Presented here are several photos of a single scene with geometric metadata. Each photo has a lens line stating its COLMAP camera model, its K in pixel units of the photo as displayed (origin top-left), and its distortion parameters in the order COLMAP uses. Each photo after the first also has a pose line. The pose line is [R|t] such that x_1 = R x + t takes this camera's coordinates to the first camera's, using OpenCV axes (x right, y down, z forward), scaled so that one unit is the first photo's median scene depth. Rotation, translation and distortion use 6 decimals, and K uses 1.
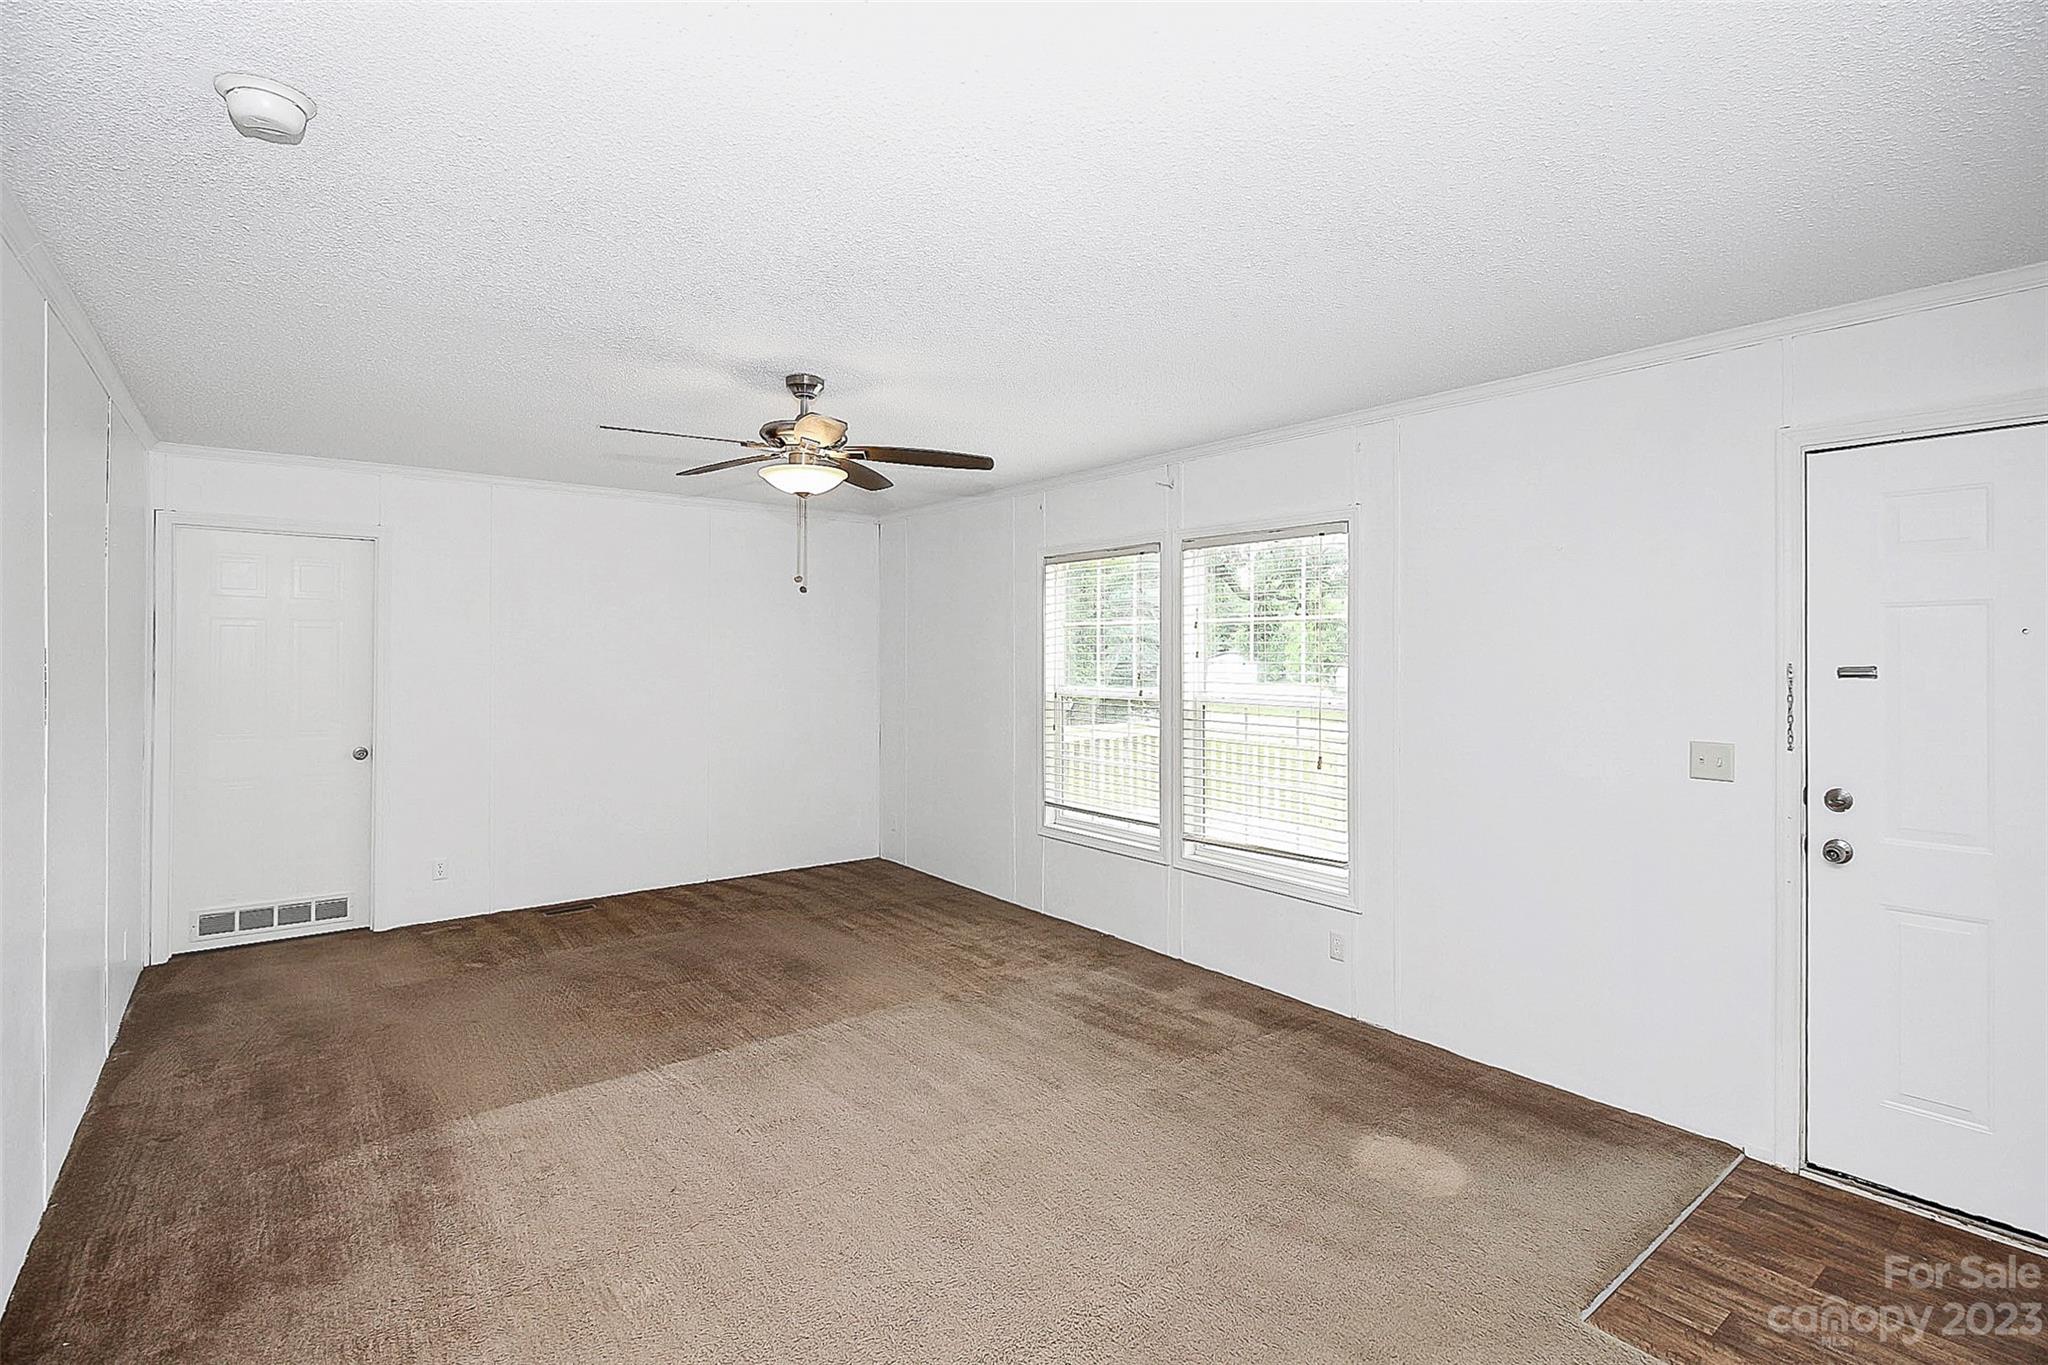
lens RADIAL K [[957.4, 0, 1026.9], [0, 957.4, 667.5], [0, 0, 1]] dist [0.007146, -0.013355]
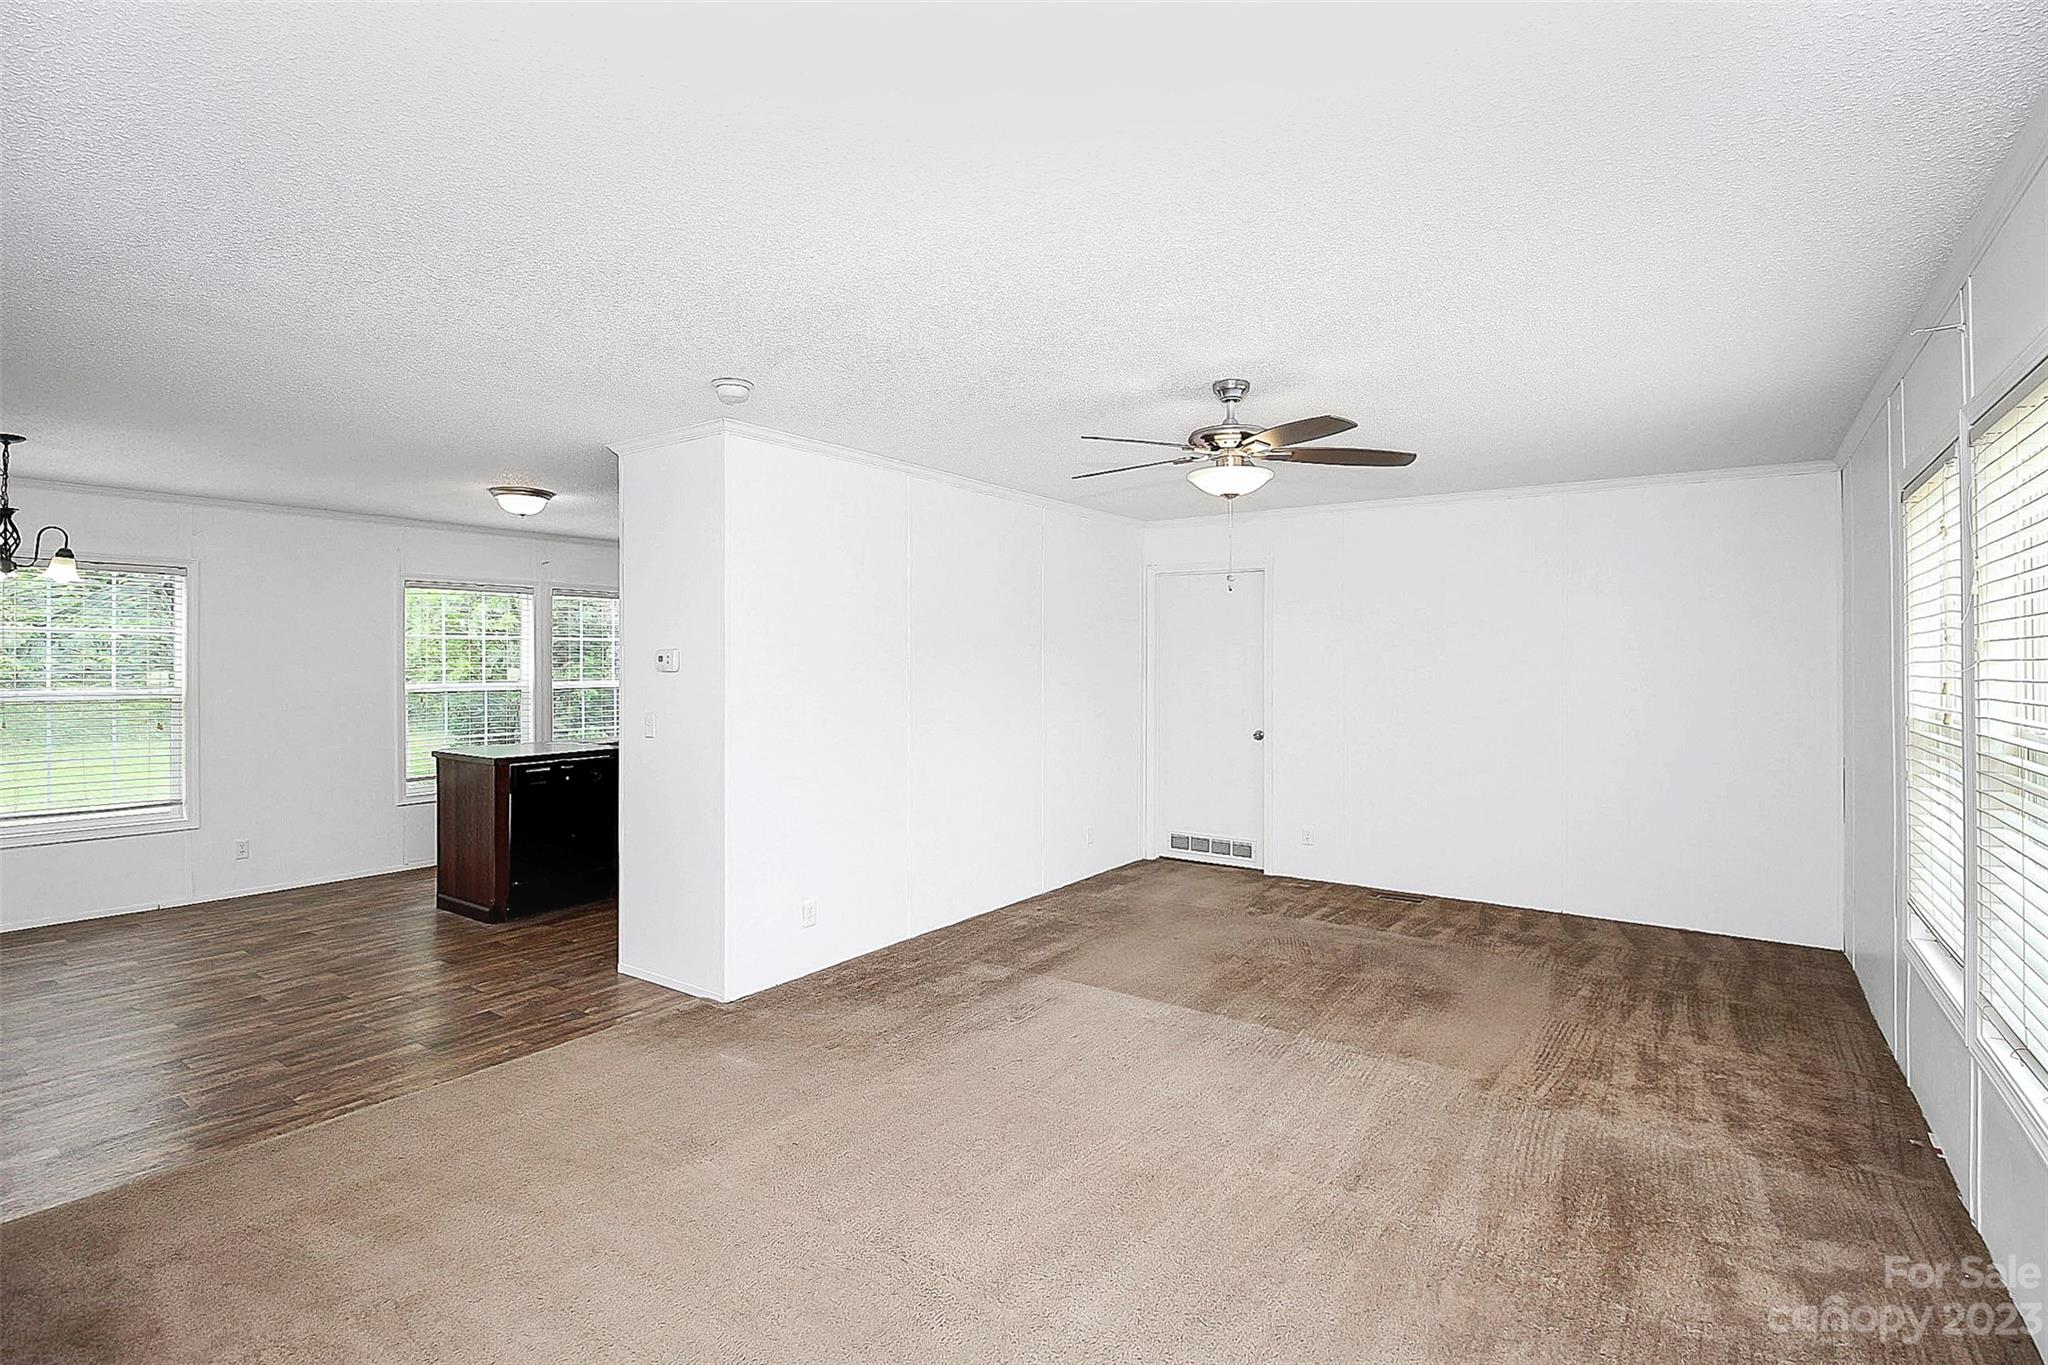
lens RADIAL K [[957.4, 0, 1026.9], [0, 957.4, 667.5], [0, 0, 1]] dist [0.007146, -0.013355]
pose [[0.275765, -0.002495, -0.961222, 0.582785], [-0.015366, 0.999857, -0.007003, 0.015573], [0.961102, 0.016701, 0.275688, 0.422303]]
